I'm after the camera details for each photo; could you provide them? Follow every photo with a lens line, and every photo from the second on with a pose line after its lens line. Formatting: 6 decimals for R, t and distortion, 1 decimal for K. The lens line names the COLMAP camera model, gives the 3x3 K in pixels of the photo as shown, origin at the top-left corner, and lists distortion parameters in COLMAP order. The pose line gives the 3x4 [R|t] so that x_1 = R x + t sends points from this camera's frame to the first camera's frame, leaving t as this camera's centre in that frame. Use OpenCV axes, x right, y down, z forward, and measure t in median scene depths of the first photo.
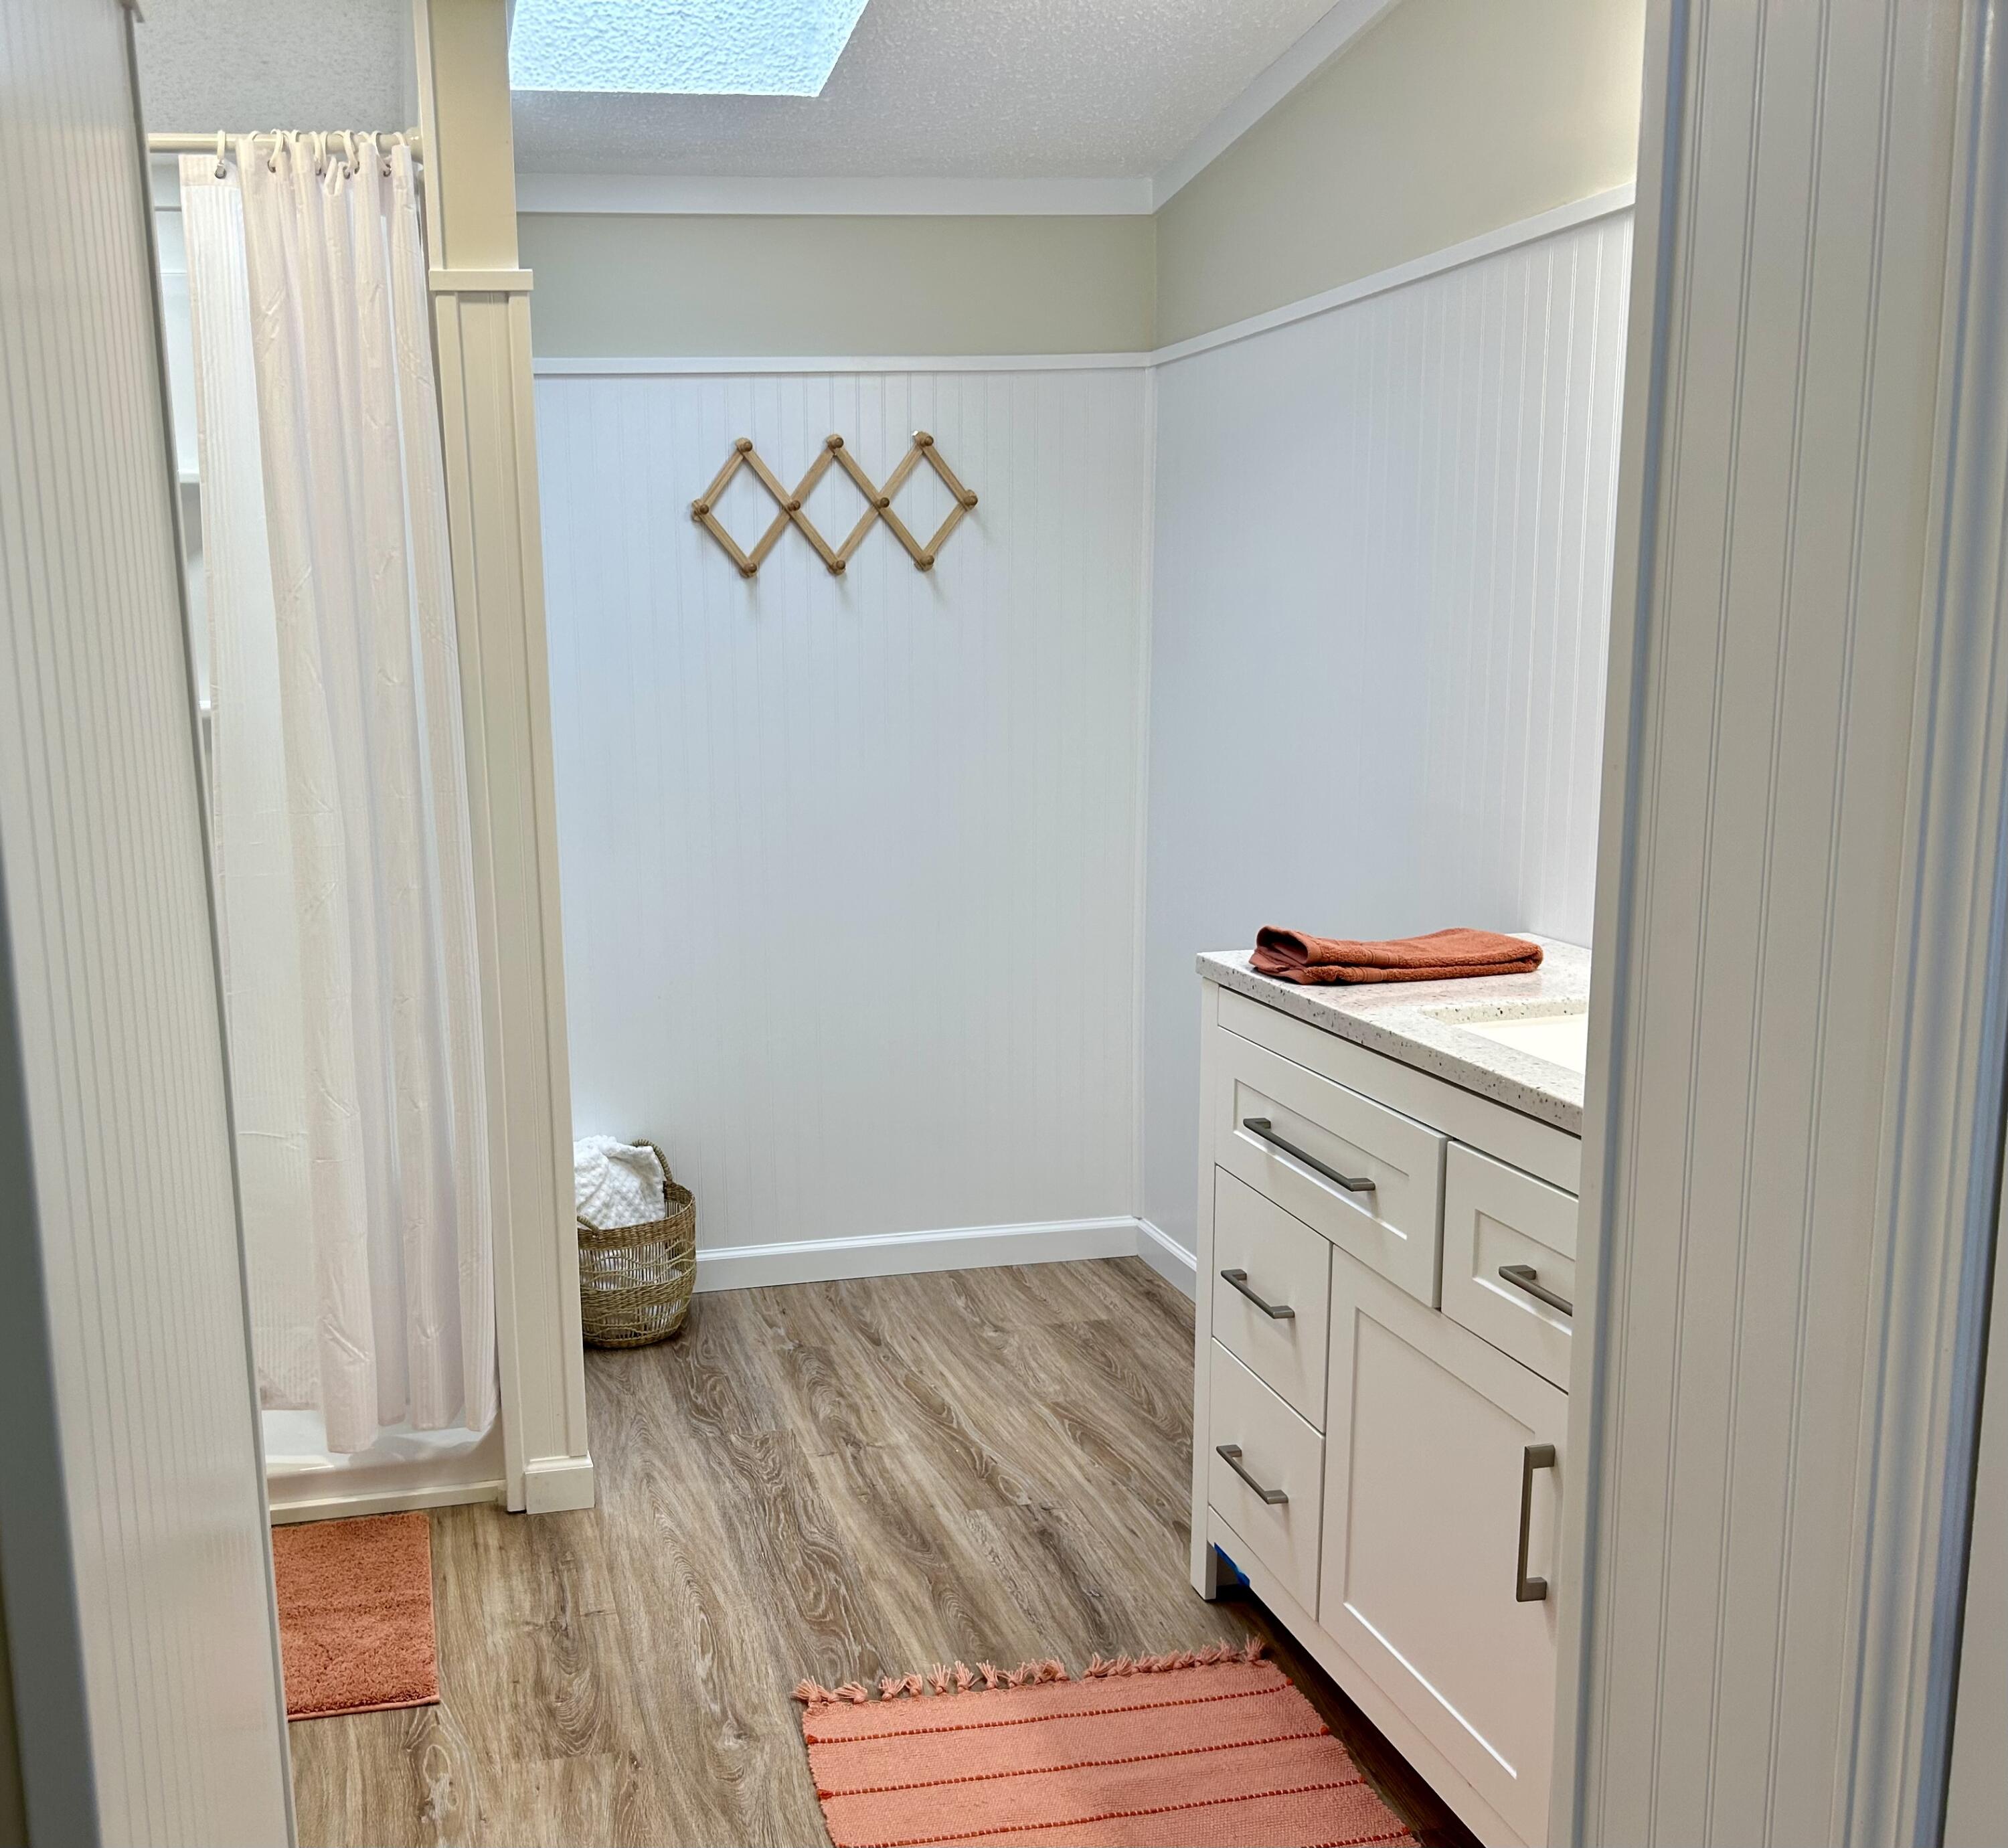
lens RADIAL K [[1886.0, 0, 746.3], [0, 1886.0, 938.4], [0, 0, 1]] dist [0.186621, -0.295086]
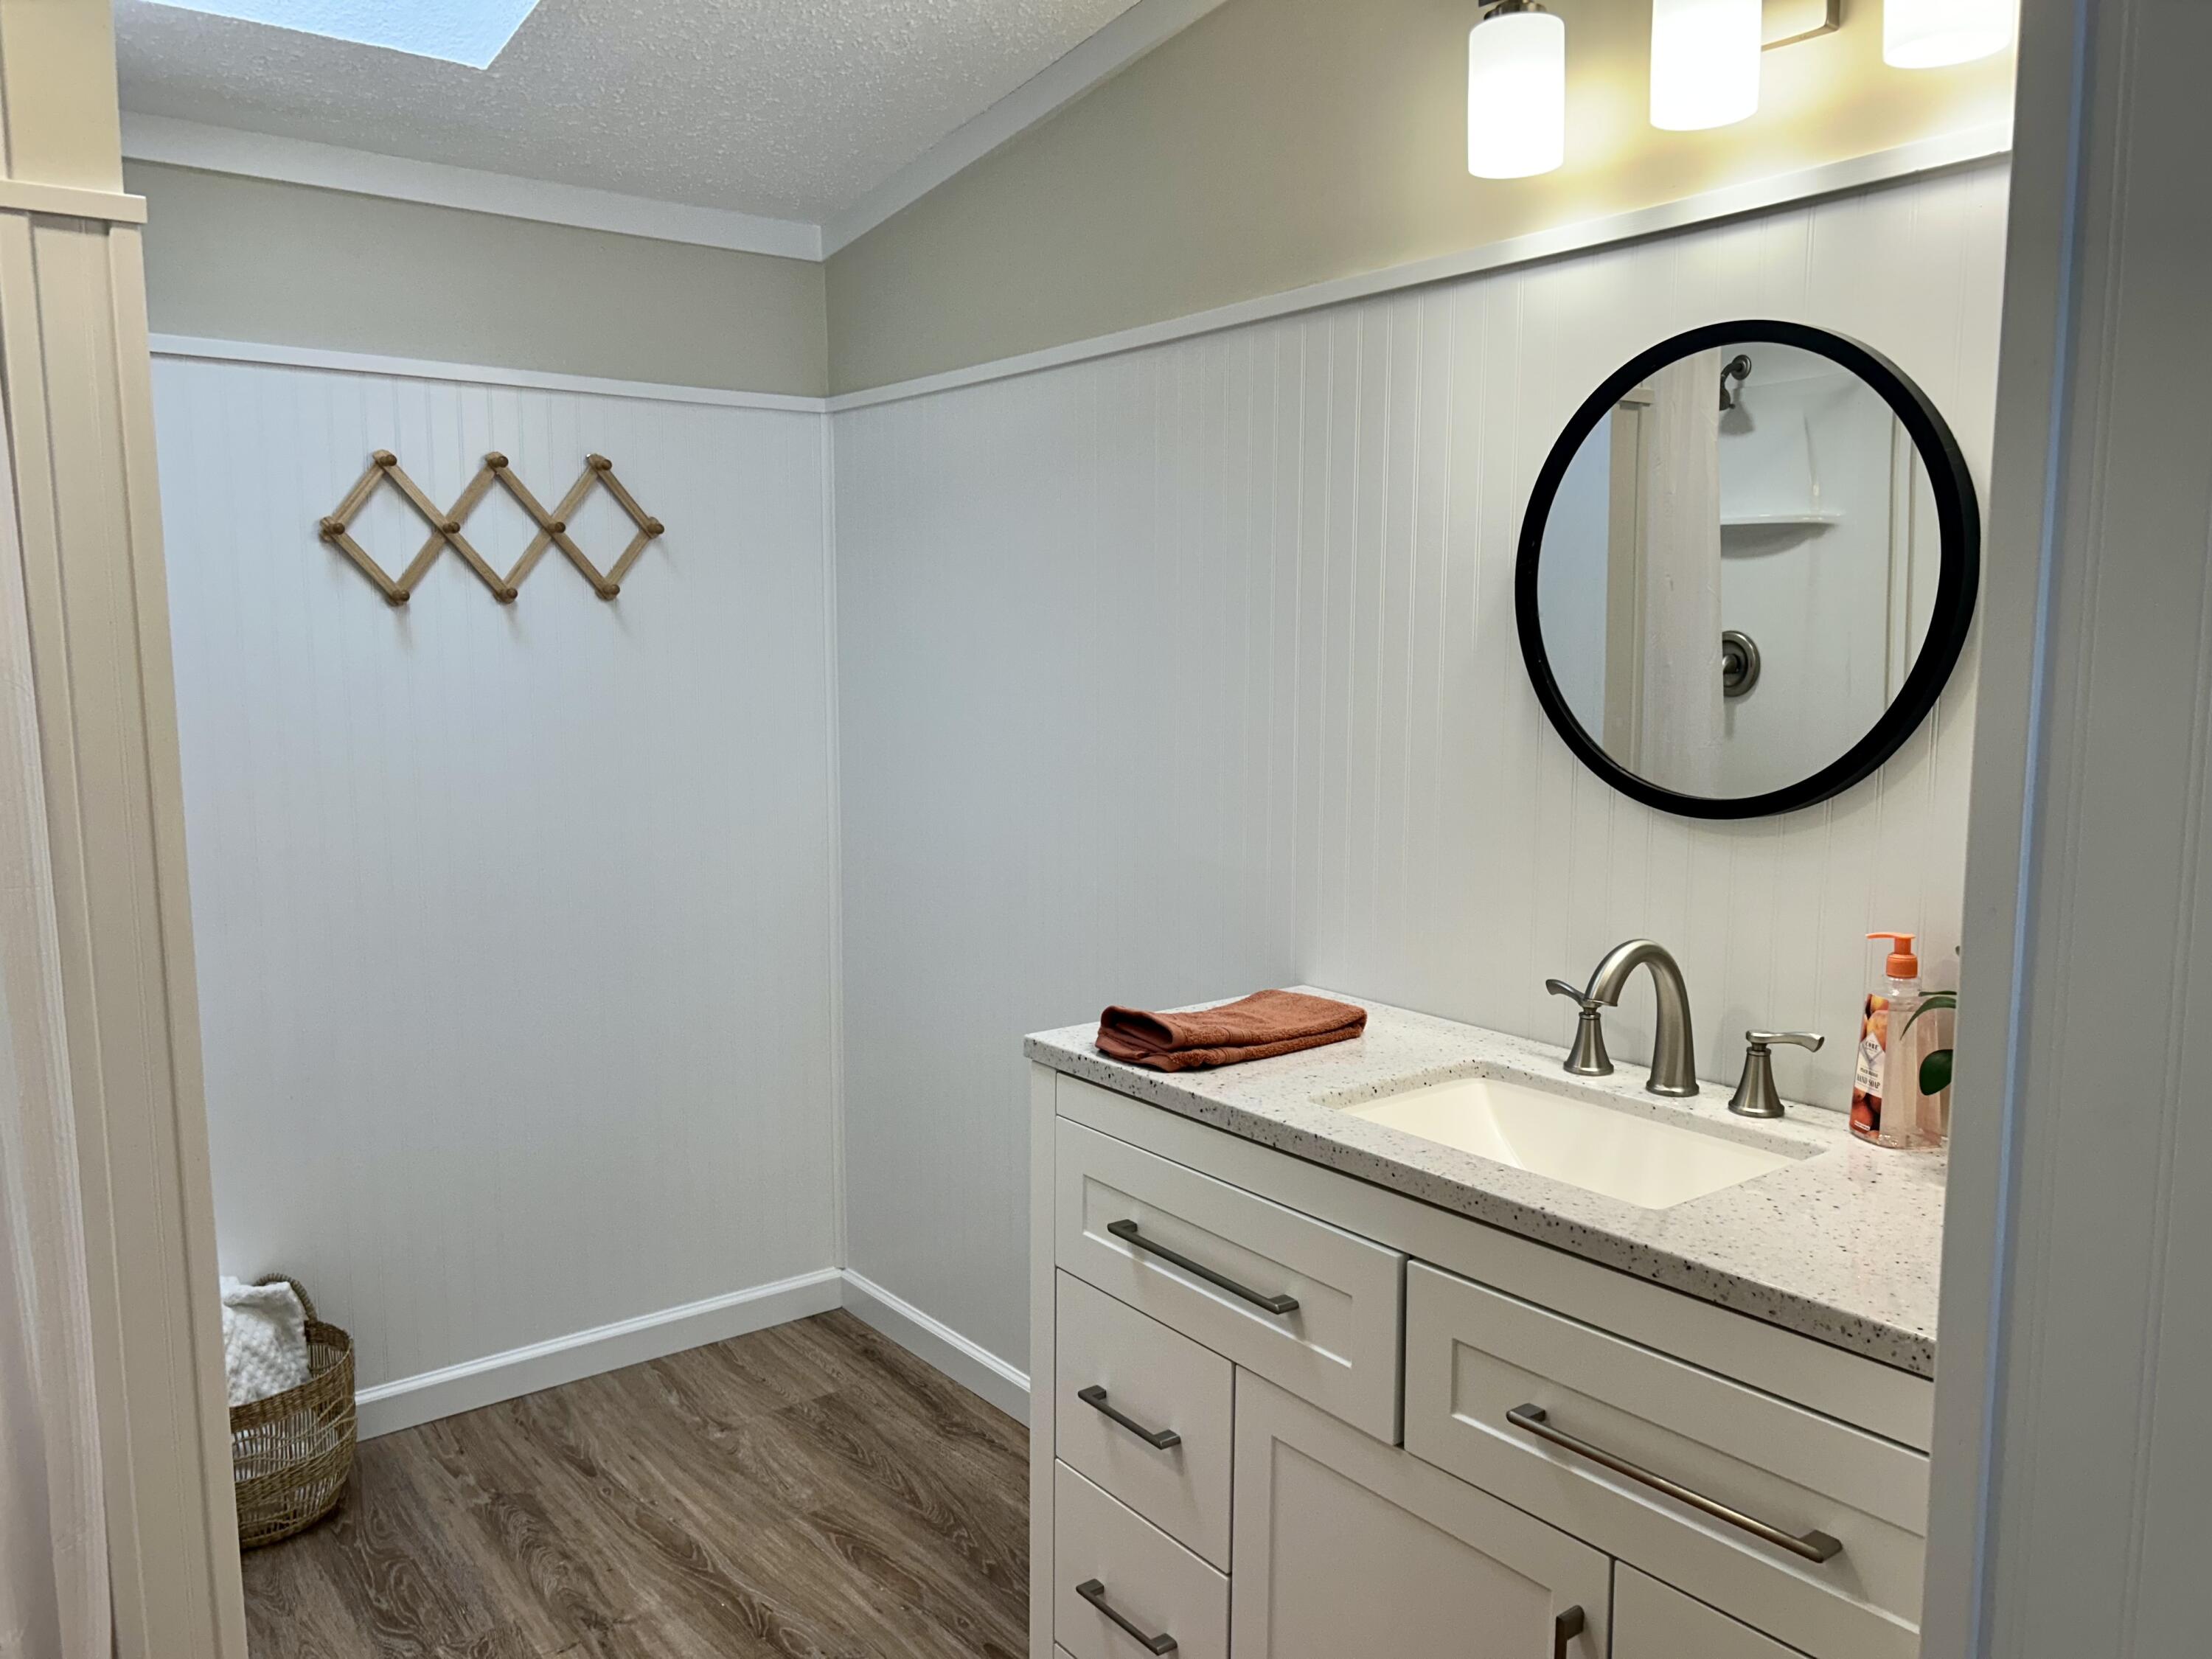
lens RADIAL K [[1673.5, 0, 1107.3], [0, 1673.5, 840.8], [0, 0, 1]] dist [0.033451, -0.003514]
pose [[0.893390, -0.030939, 0.448216, -0.059756], [0.053368, 0.997871, -0.037493, -0.037707], [-0.446102, 0.057416, 0.893139, 0.185838]]
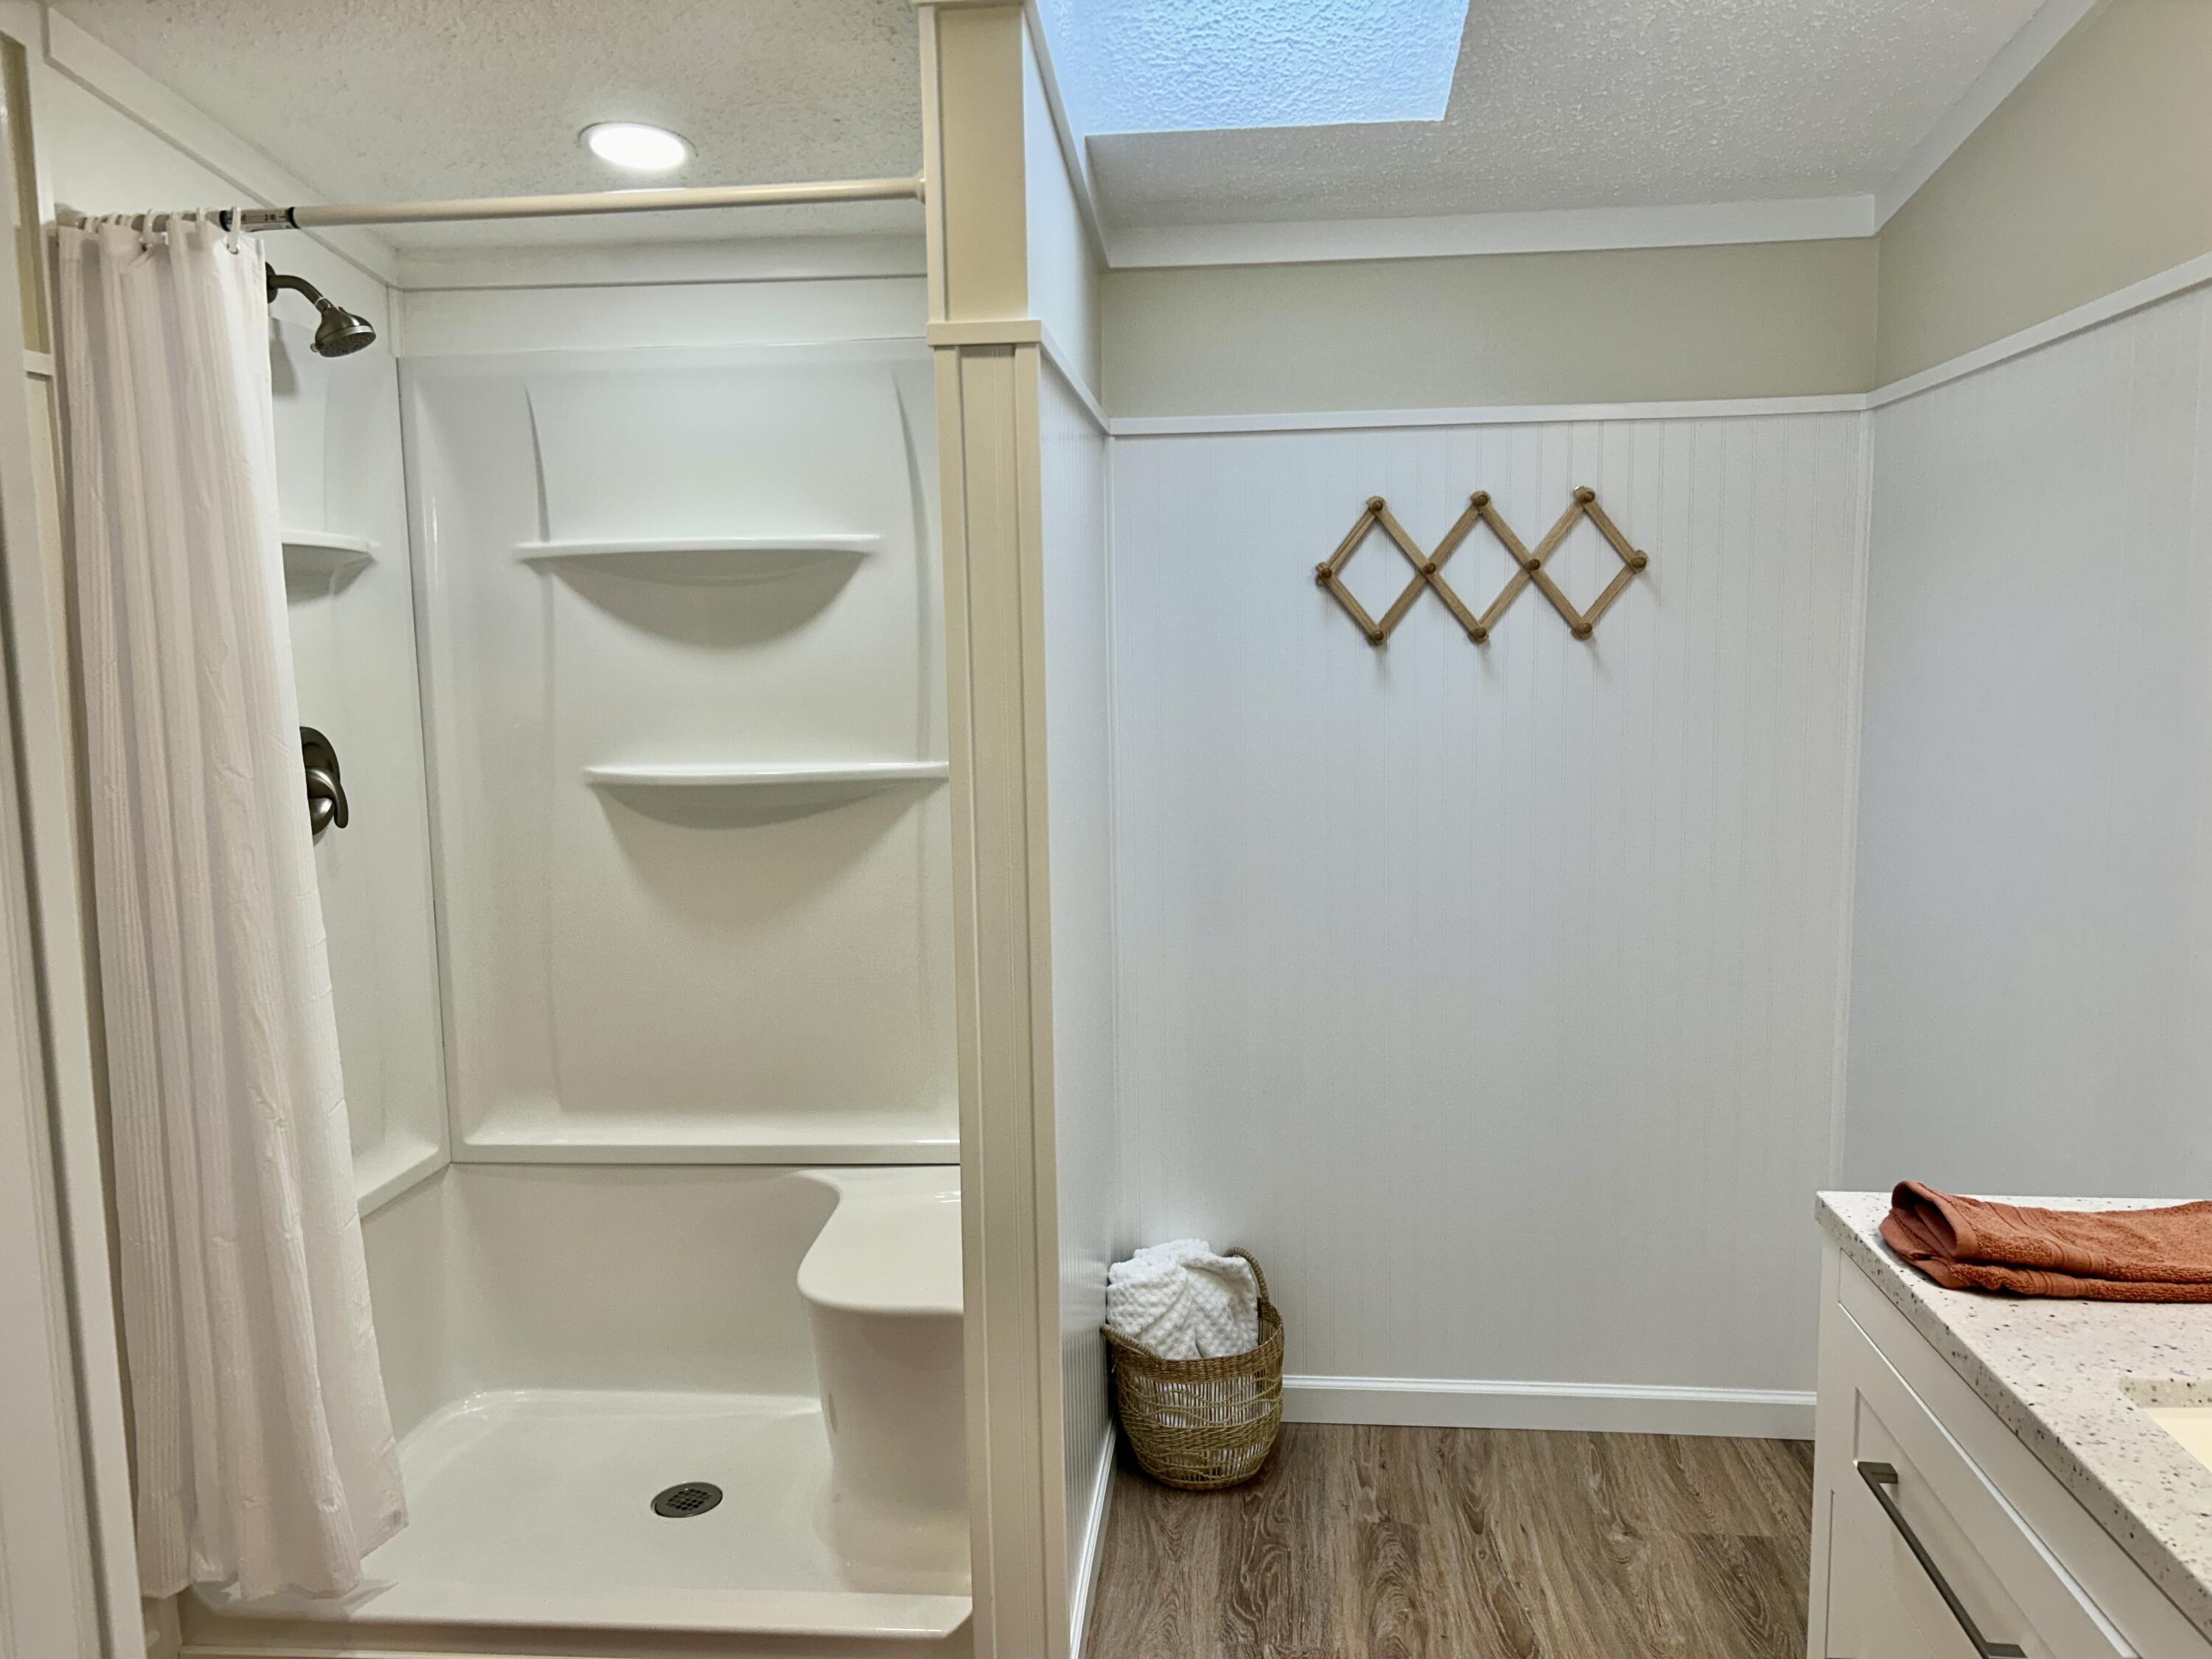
lens RADIAL K [[1659.0, 0, 1119.7], [0, 1659.0, 840.8], [0, 0, 1]] dist [0.082413, -0.082241]
pose [[0.963845, 0.046228, -0.262423, 0.100493], [-0.058046, 0.997611, -0.037460, -0.062137], [0.260065, 0.051339, 0.964225, 0.212303]]
